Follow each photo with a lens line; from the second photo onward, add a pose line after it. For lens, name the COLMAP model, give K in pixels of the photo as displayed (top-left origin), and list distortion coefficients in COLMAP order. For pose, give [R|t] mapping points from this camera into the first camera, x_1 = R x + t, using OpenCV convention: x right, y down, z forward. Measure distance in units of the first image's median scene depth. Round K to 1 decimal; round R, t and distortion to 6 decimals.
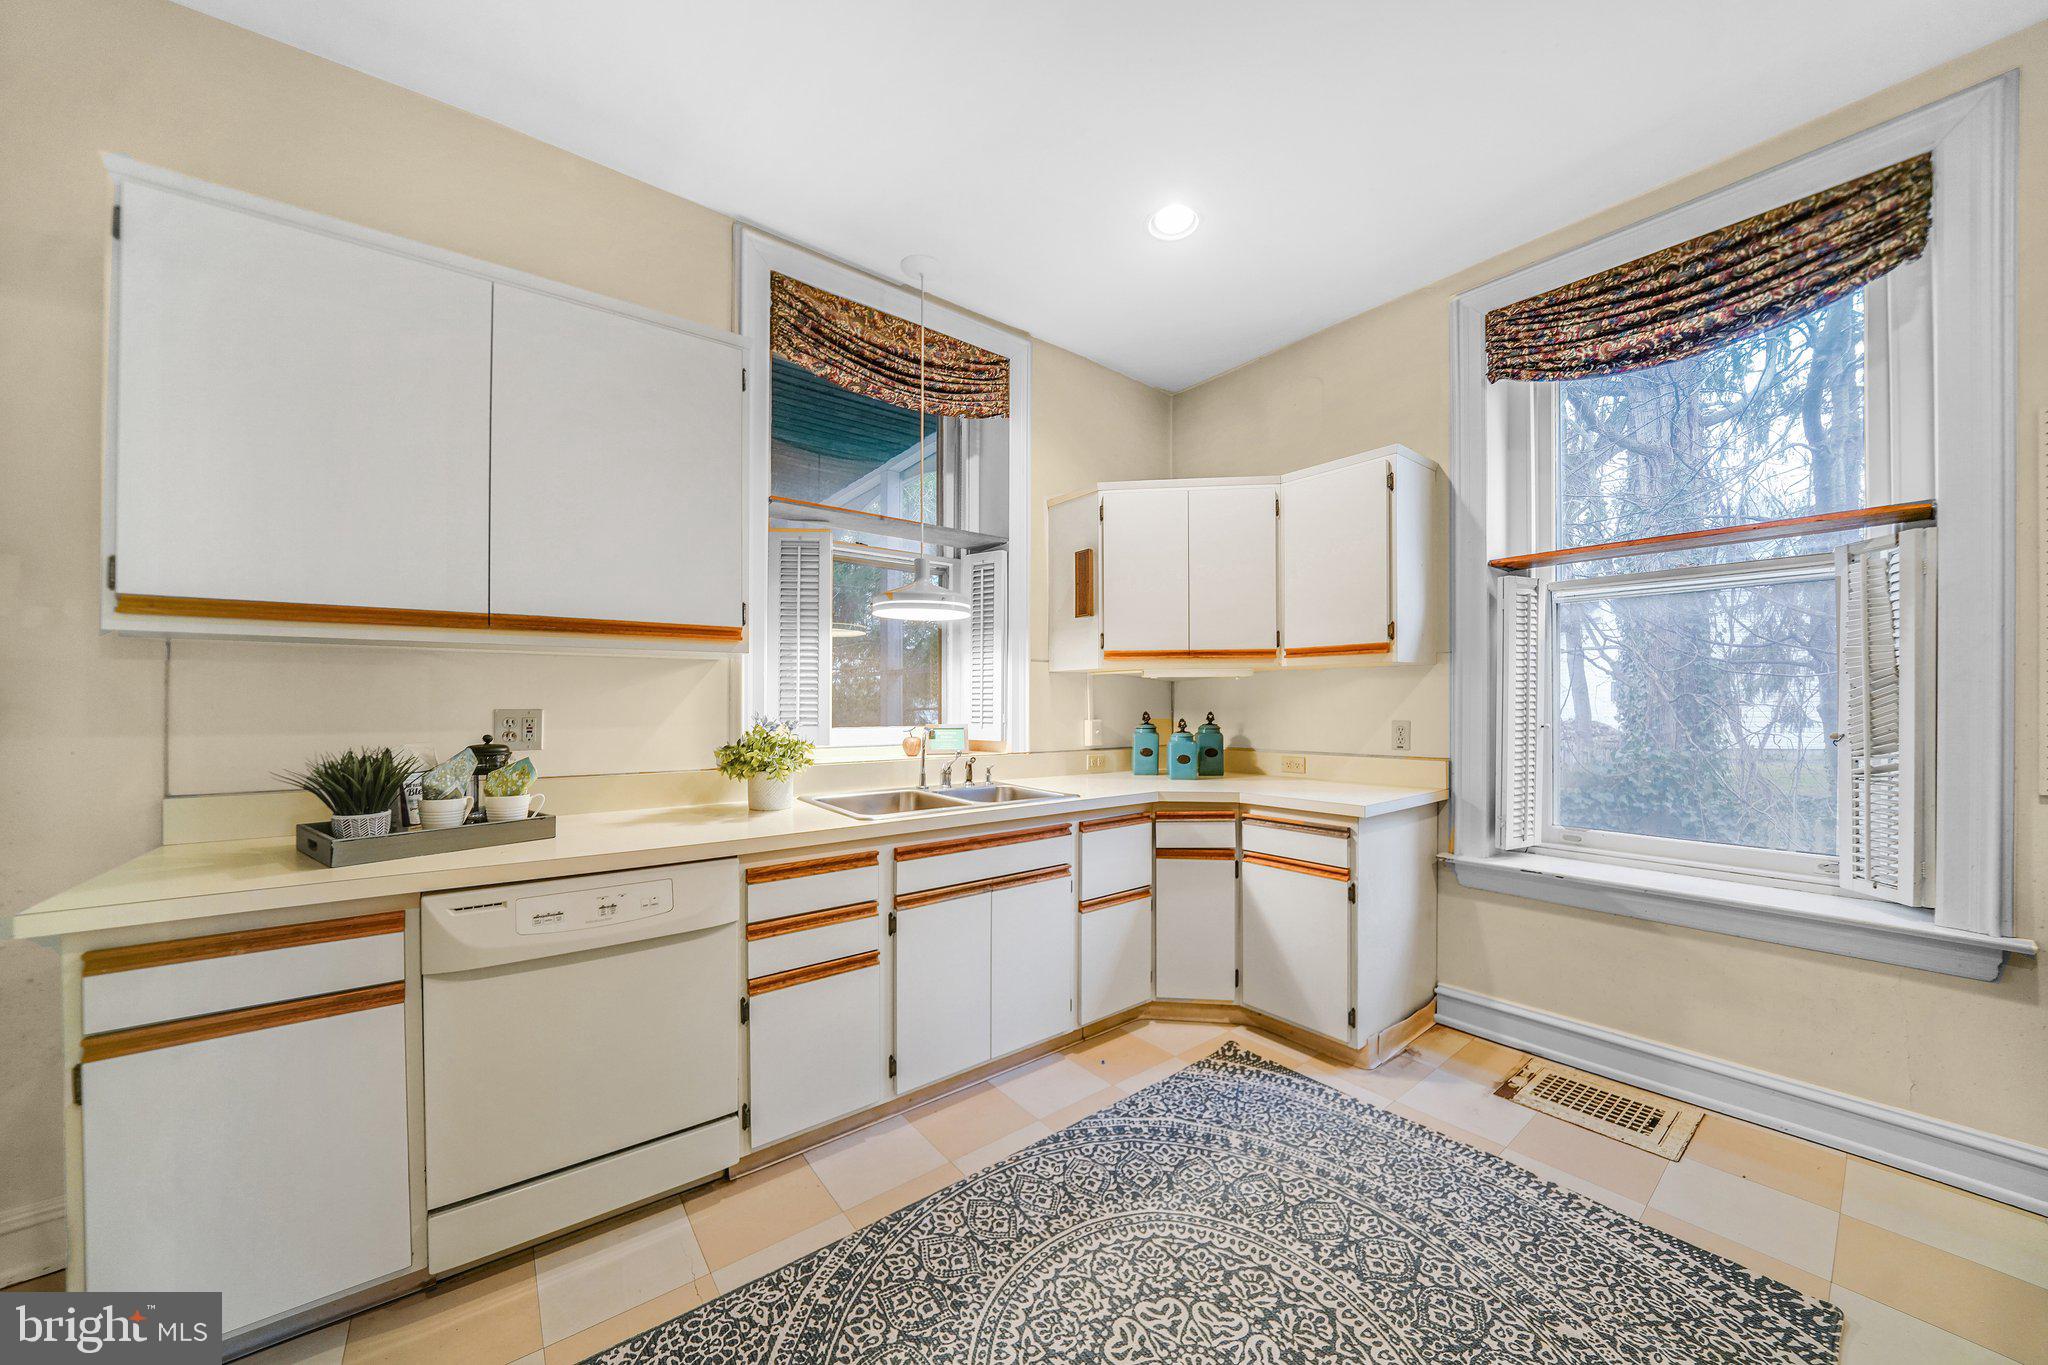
lens RADIAL K [[708.8, 0, 1037.0], [0, 708.8, 698.9], [0, 0, 1]] dist [-0.025424, 0.002088]
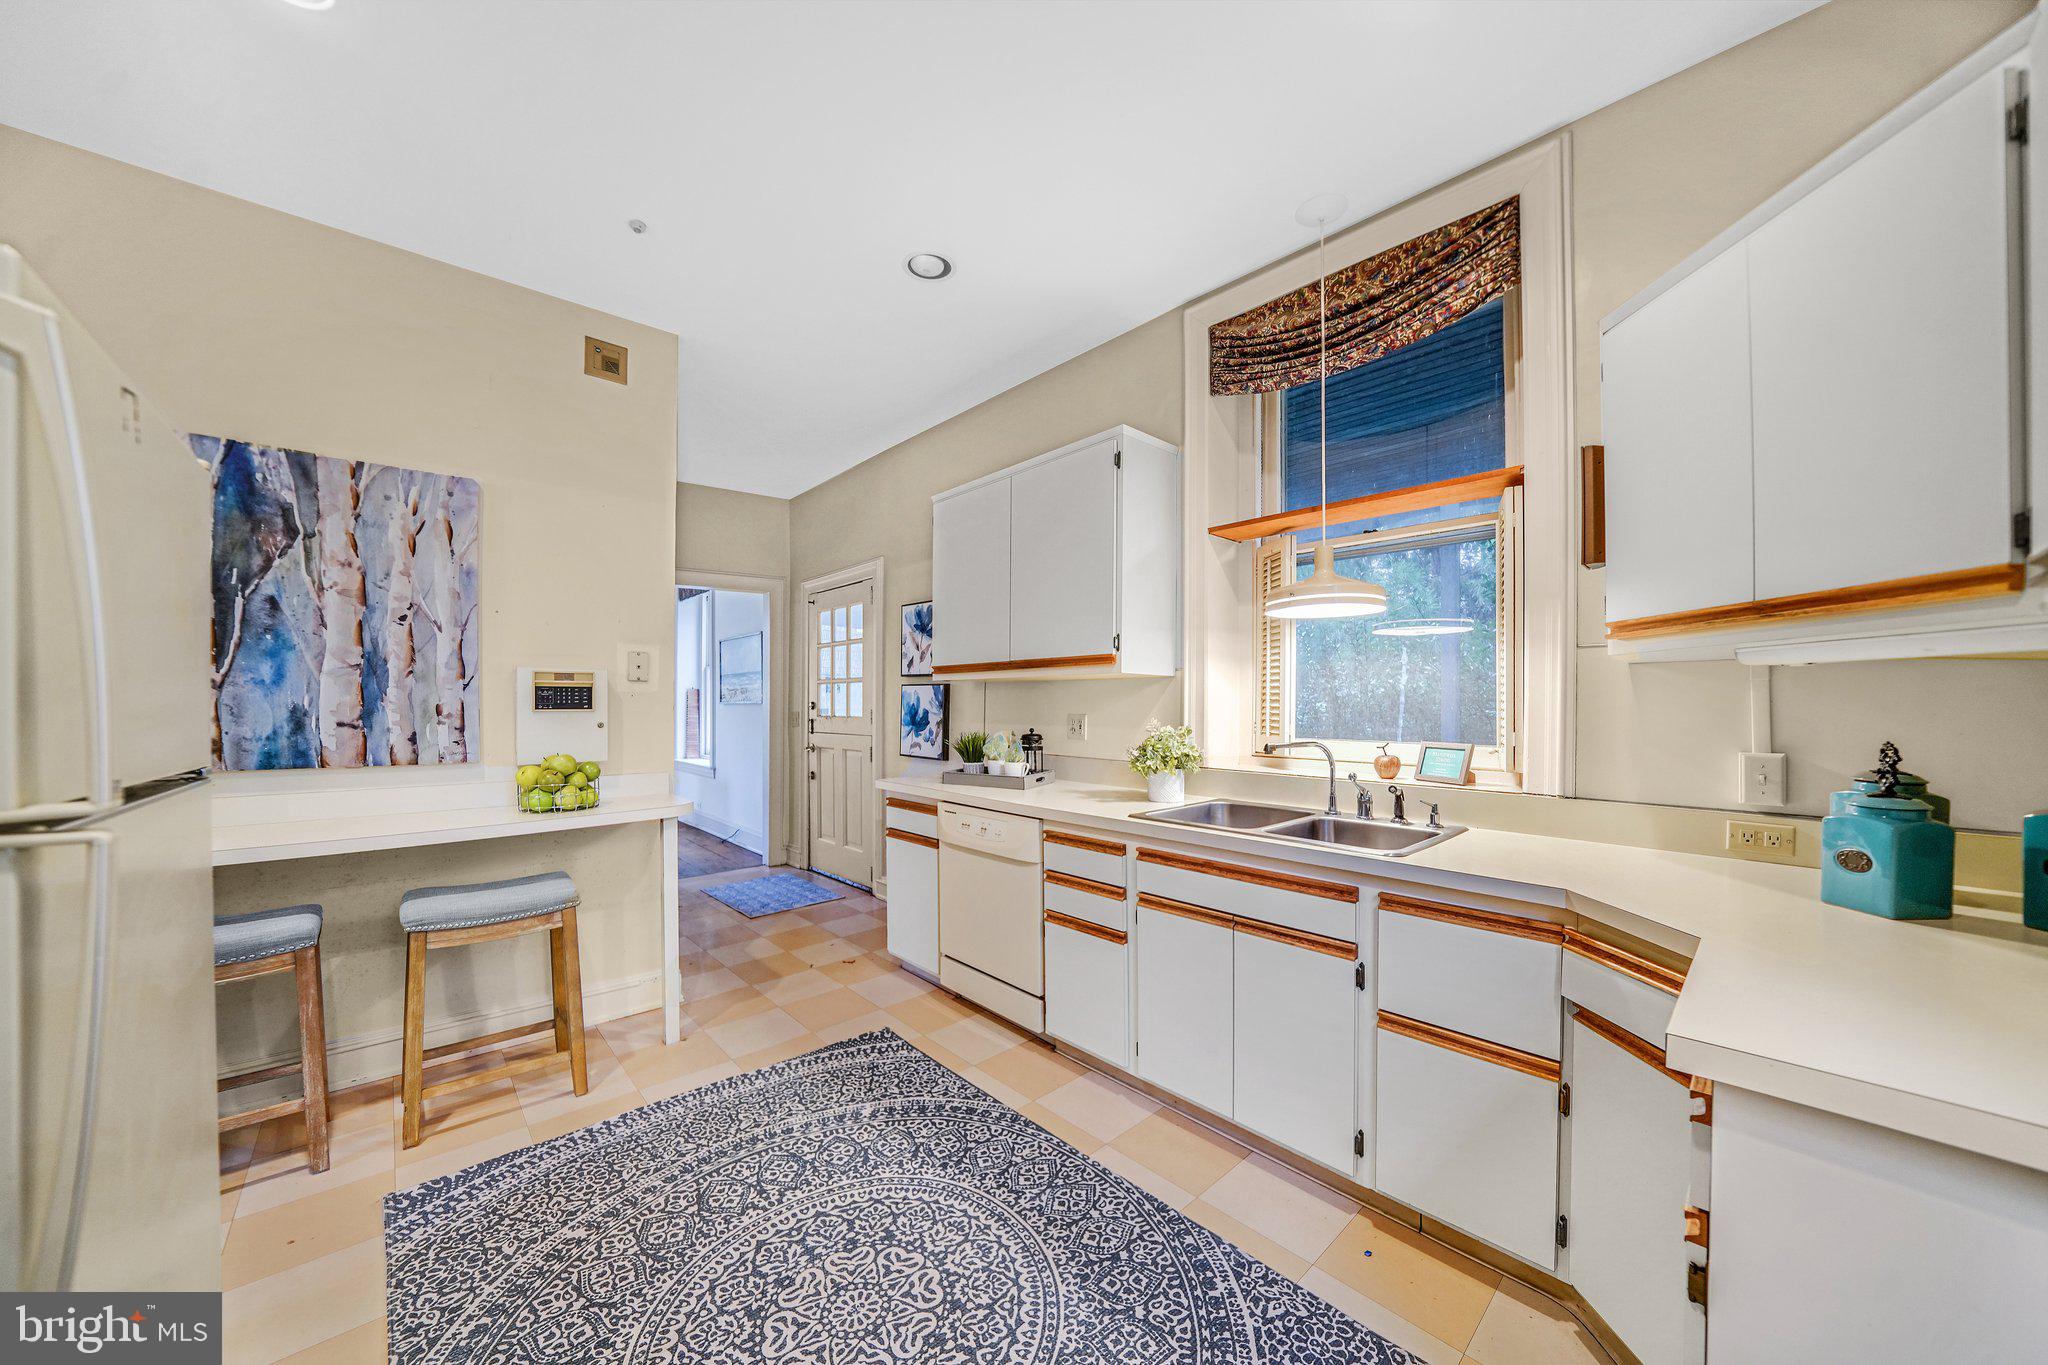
lens RADIAL K [[708.8, 0, 1016.6], [0, 708.8, 702.7], [0, 0, 1]] dist [-0.025424, 0.002088]
pose [[0.064982, -0.001416, -0.997885, 0.883826], [0.000973, 0.999999, -0.001356, -0.009791], [0.997886, -0.000883, 0.064983, 0.751982]]
